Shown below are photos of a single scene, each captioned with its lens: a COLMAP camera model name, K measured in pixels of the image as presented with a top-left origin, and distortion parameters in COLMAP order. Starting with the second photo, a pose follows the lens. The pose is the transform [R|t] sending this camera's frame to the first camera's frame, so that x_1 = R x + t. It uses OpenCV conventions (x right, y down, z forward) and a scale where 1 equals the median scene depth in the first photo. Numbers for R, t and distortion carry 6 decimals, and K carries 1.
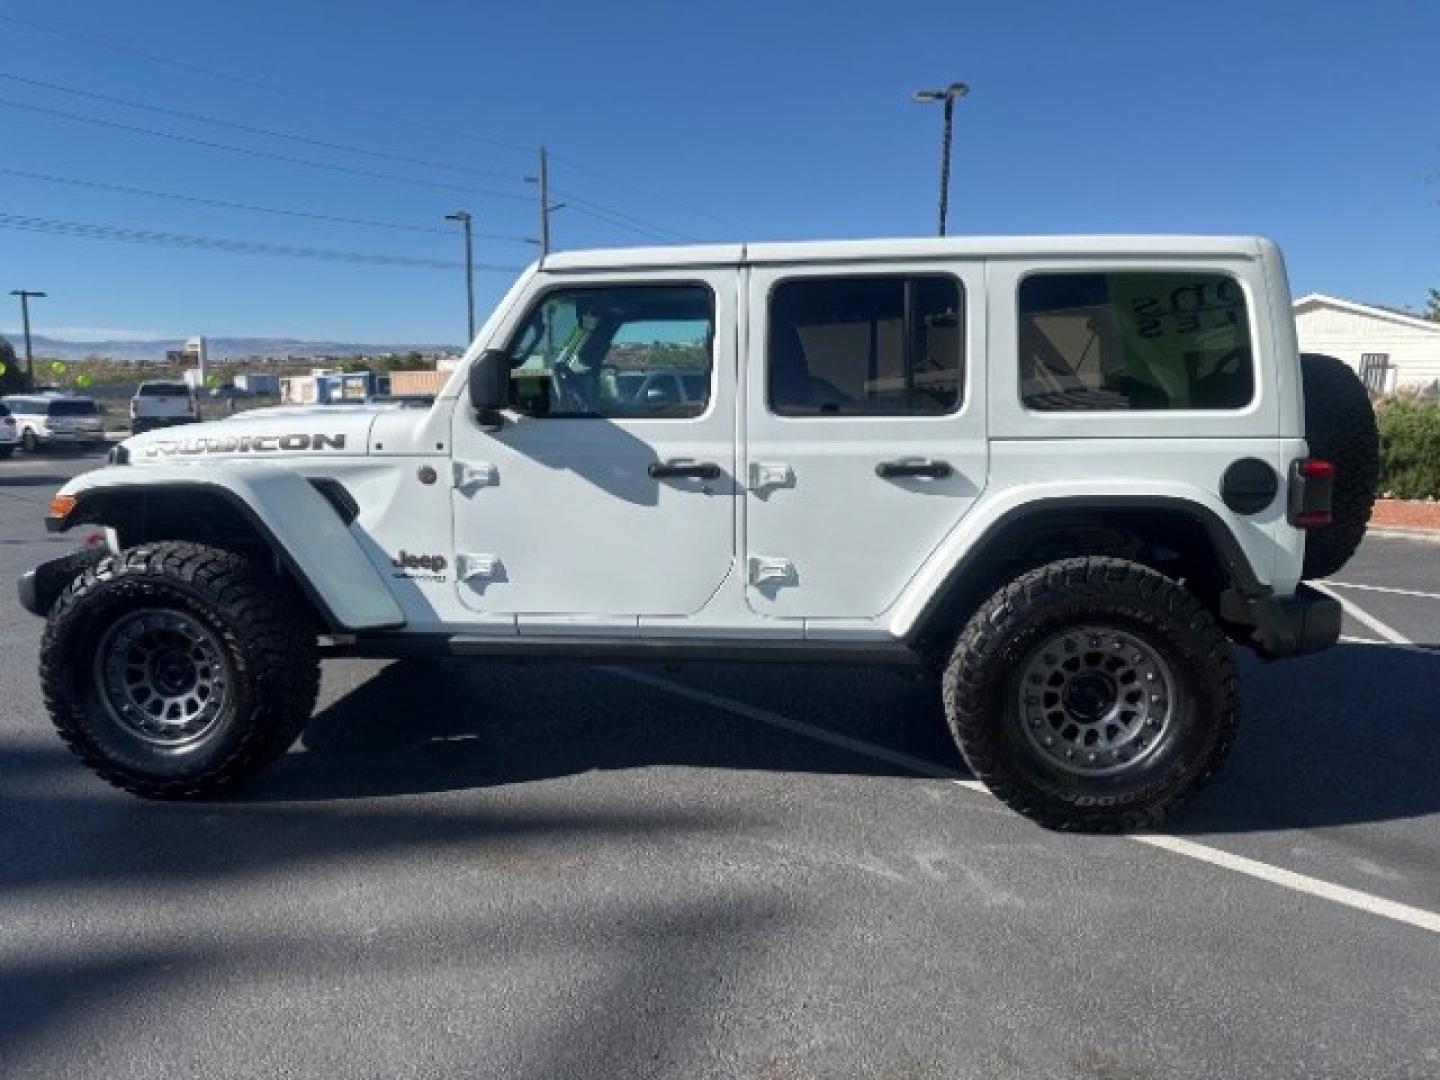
lens RADIAL K [[1012.1, 0, 724.2], [0, 1012.1, 517.6], [0, 0, 1]] dist [0.007220, -0.010685]
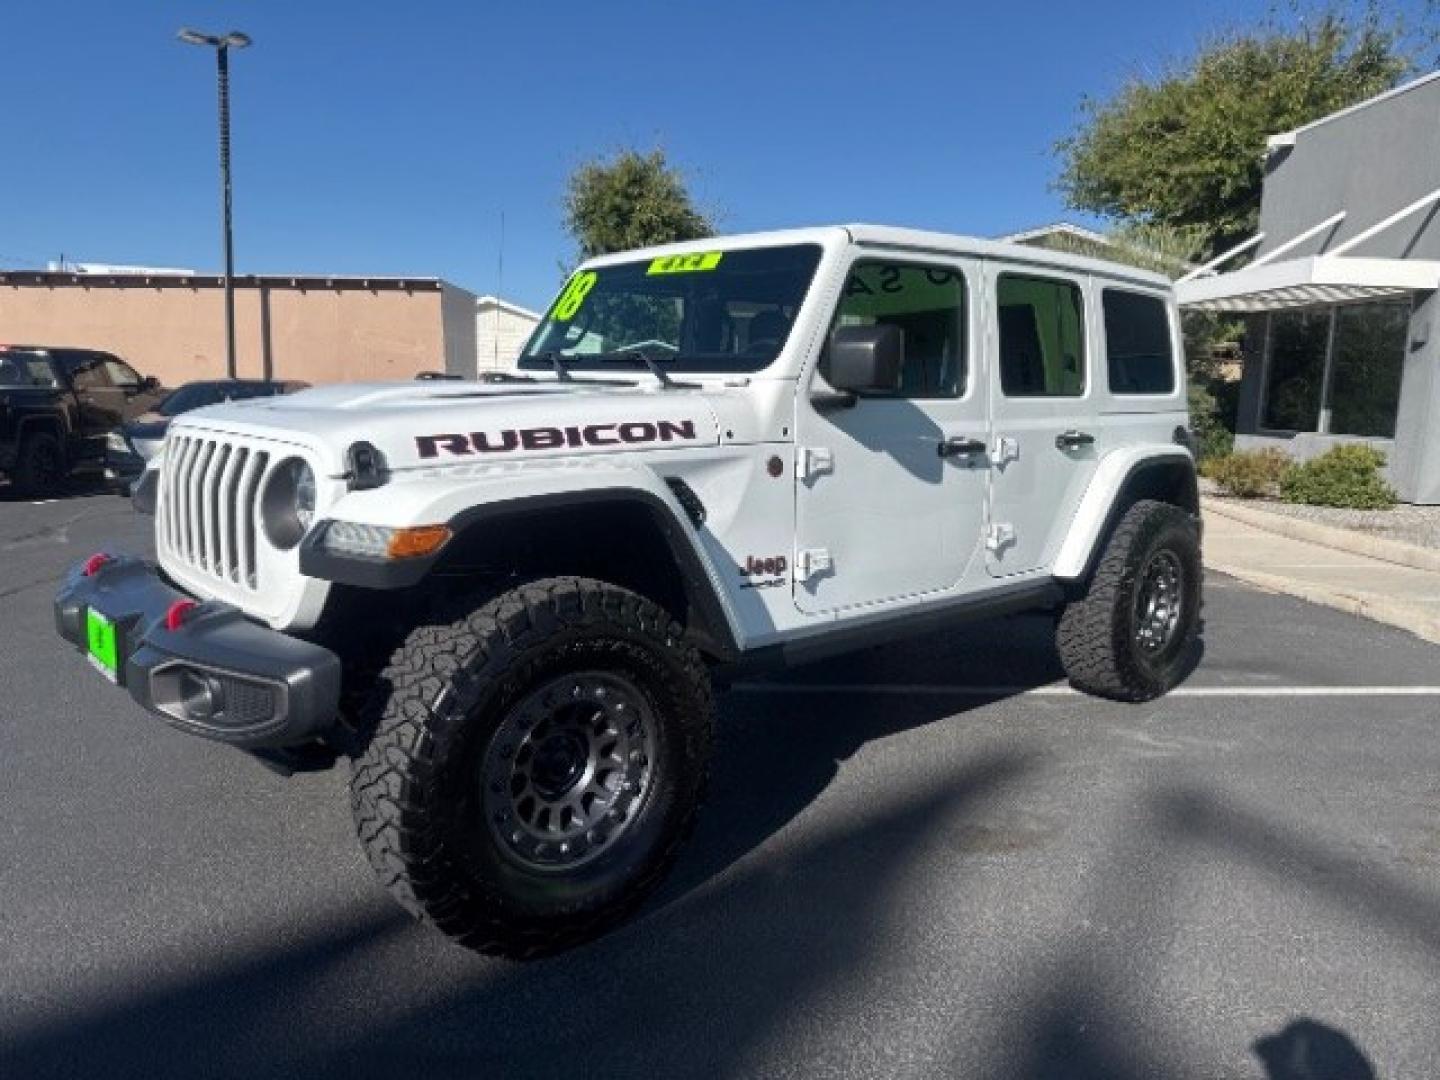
lens RADIAL K [[1012.1, 0, 719.0], [0, 1012.1, 543.4], [0, 0, 1]] dist [0.007220, -0.010685]
pose [[0.687151, -0.104656, 0.718937, -0.958811], [0.079233, 0.994463, 0.069034, -0.039252], [-0.722181, 0.009526, 0.691639, 0.433468]]
